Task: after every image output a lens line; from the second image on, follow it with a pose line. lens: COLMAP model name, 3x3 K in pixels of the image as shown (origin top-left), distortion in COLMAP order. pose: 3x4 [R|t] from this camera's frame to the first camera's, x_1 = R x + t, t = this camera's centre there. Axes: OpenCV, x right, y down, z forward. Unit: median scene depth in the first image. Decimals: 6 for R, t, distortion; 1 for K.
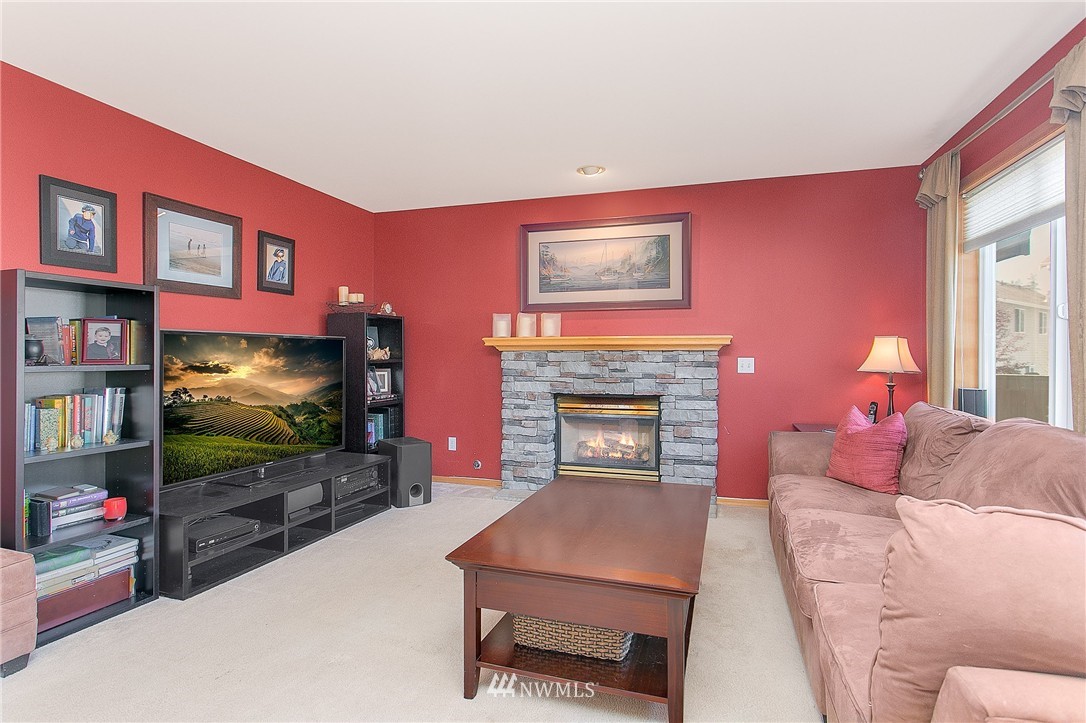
lens RADIAL K [[510.6, 0, 546.3], [0, 510.6, 357.3], [0, 0, 1]] dist [0.000480, -0.000241]
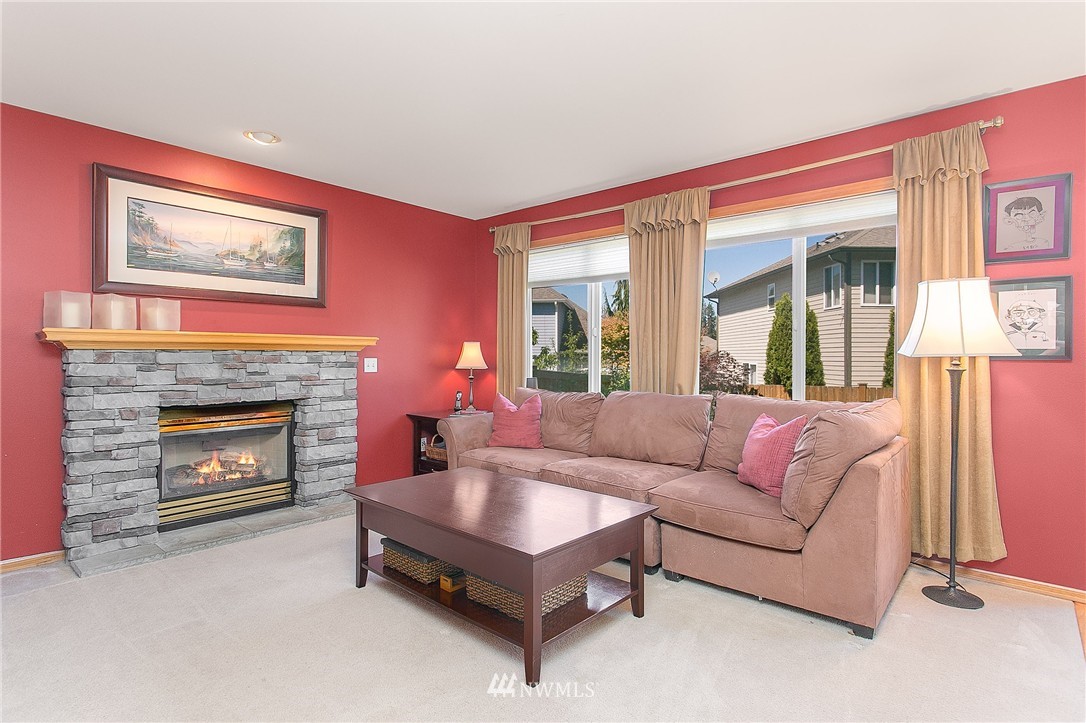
lens RADIAL K [[510.6, 0, 546.3], [0, 510.6, 357.3], [0, 0, 1]] dist [0.000480, -0.000241]
pose [[0.465271, -0.001746, 0.885166, -0.385874], [0.003541, 0.999994, 0.000111, 0.000172], [-0.885161, 0.003082, 0.465275, 0.163514]]
